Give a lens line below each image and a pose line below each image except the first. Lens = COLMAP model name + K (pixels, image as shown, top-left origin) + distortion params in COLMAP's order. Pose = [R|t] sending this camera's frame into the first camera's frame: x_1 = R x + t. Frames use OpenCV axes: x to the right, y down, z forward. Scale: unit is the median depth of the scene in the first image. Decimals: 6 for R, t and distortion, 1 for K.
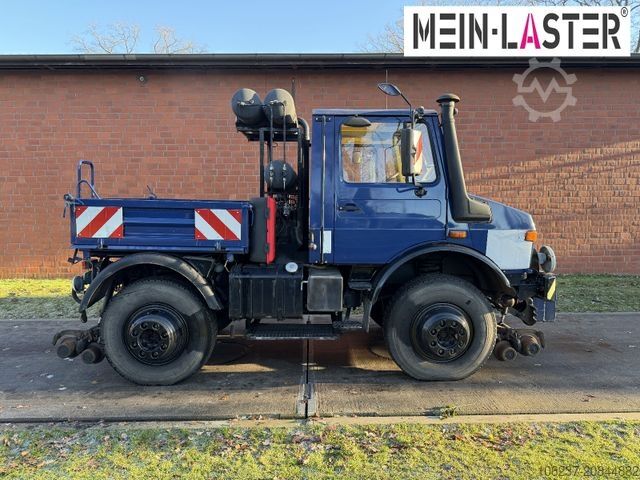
lens RADIAL K [[453.6, 0, 320.0], [0, 453.6, 240.0], [0, 0, 1]] dist [0.056517, -0.090299]
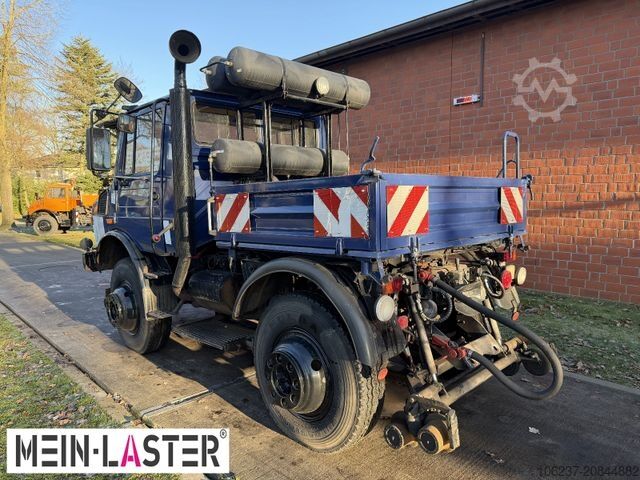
lens RADIAL K [[458.5, 0, 320.0], [0, 458.5, 240.0], [0, 0, 1]] dist [0.003440, -0.003327]
pose [[0.683071, 0.076717, -0.726312, 0.873145], [-0.057501, 0.997030, 0.051233, -0.047958], [0.728085, 0.006768, 0.685453, 0.614026]]
